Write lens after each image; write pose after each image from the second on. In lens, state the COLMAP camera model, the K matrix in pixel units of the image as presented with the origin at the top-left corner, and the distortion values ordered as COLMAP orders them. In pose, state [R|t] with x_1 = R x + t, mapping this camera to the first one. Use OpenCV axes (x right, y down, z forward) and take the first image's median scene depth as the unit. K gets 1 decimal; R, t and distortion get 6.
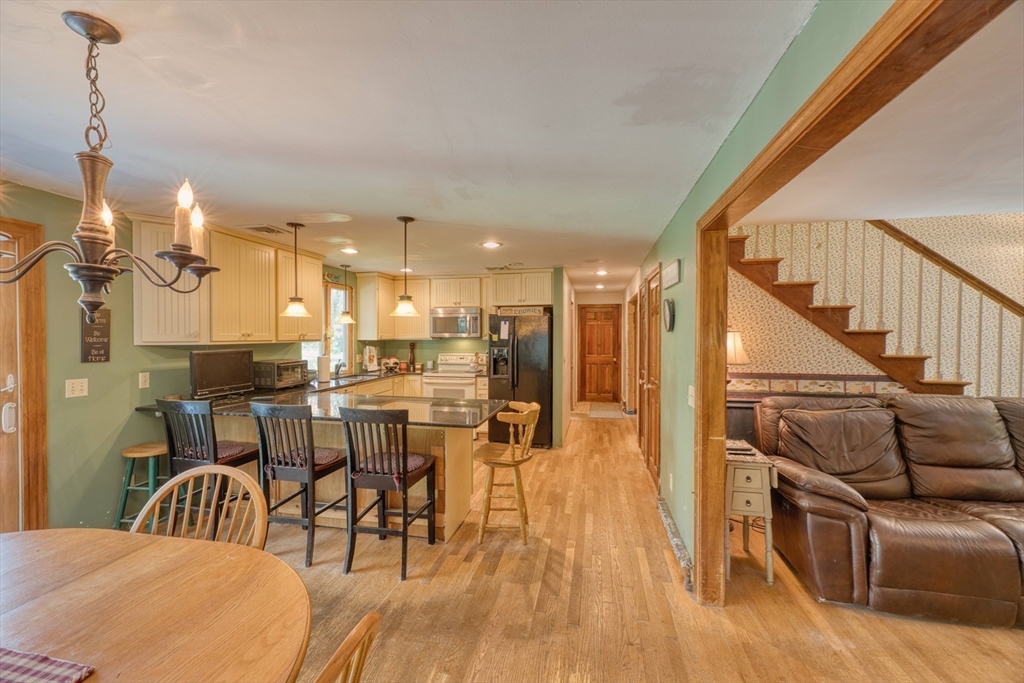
lens RADIAL K [[429.7, 0, 508.3], [0, 429.7, 337.7], [0, 0, 1]] dist [0.003127, -0.000764]
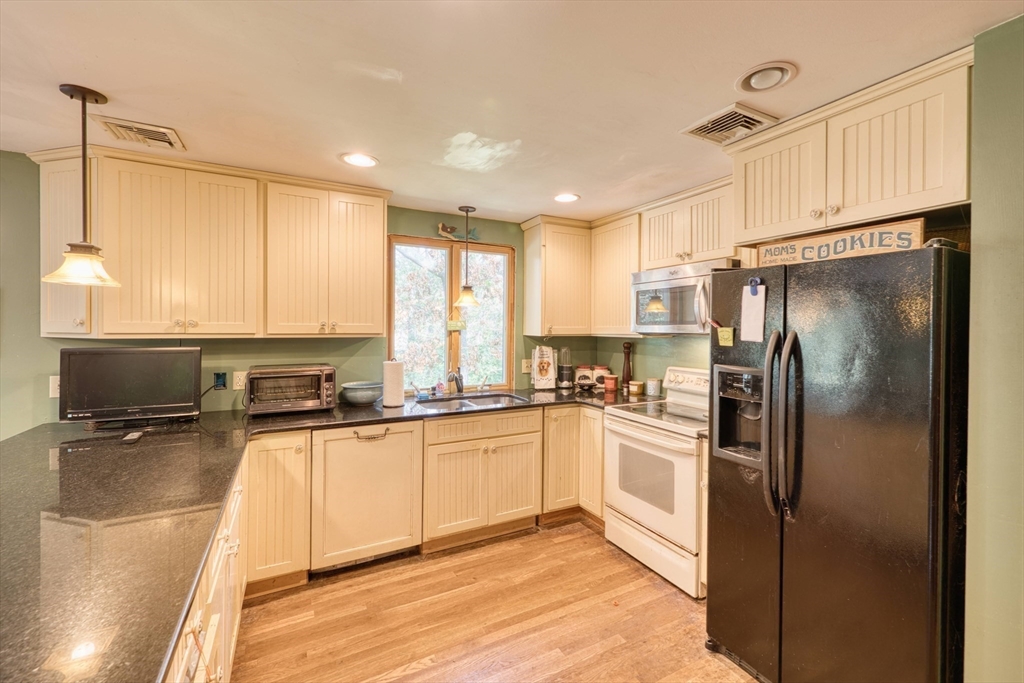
lens RADIAL K [[429.7, 0, 532.7], [0, 429.7, 329.3], [0, 0, 1]] dist [0.003127, -0.000764]
pose [[0.655267, 0.010664, -0.755322, 0.171732], [-0.013963, 0.999900, 0.002003, -0.006970], [0.755268, 0.009234, 0.655351, 0.935695]]
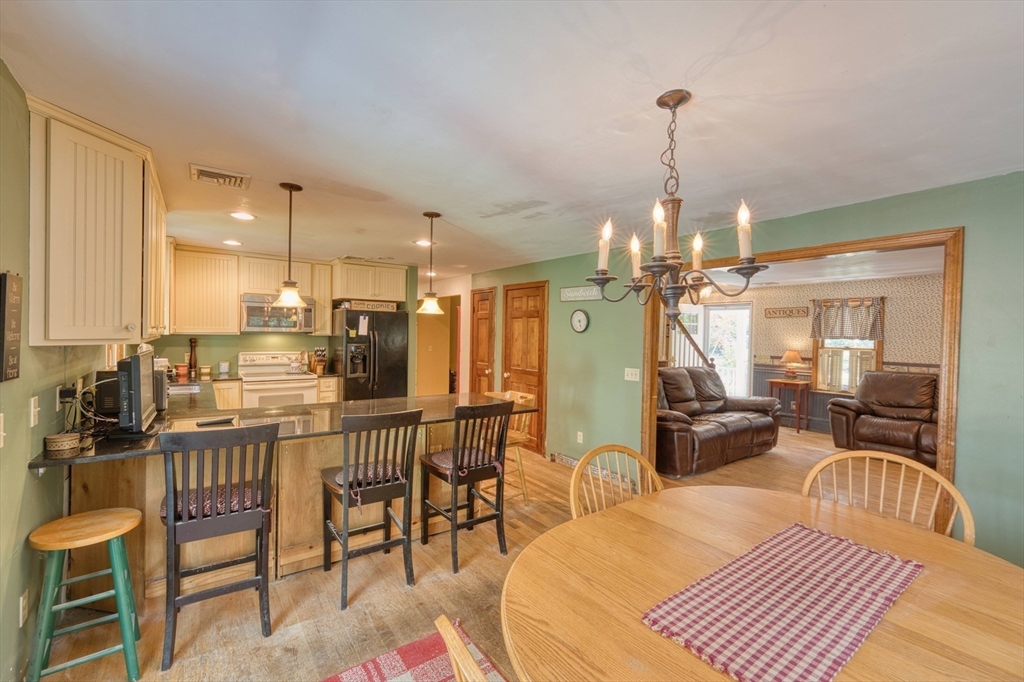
lens RADIAL K [[429.7, 0, 516.6], [0, 429.7, 339.7], [0, 0, 1]] dist [0.003127, -0.000764]
pose [[0.662133, -0.000729, 0.749386, -0.686394], [-0.014291, 0.999805, 0.013600, -0.006574], [-0.749250, -0.019714, 0.661994, 0.167802]]
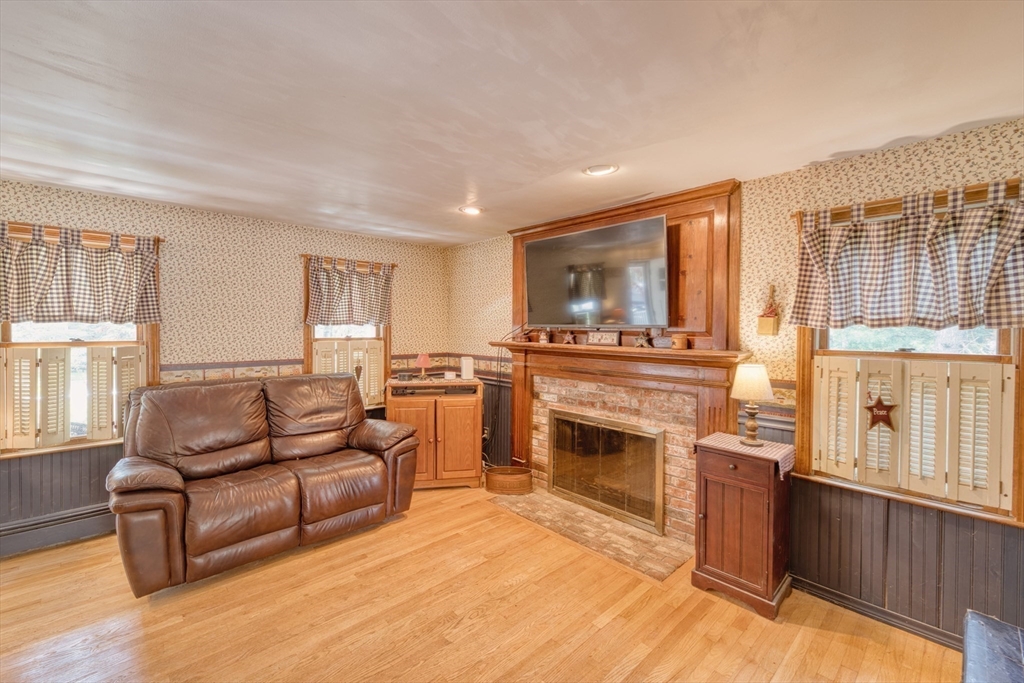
lens RADIAL K [[429.7, 0, 482.5], [0, 429.7, 332.5], [0, 0, 1]] dist [0.003127, -0.000764]
pose [[-0.806549, -0.014755, 0.590983, 0.418377], [-0.003882, 0.999799, 0.019665, -0.003658], [-0.591154, 0.013566, -0.806444, 0.499772]]
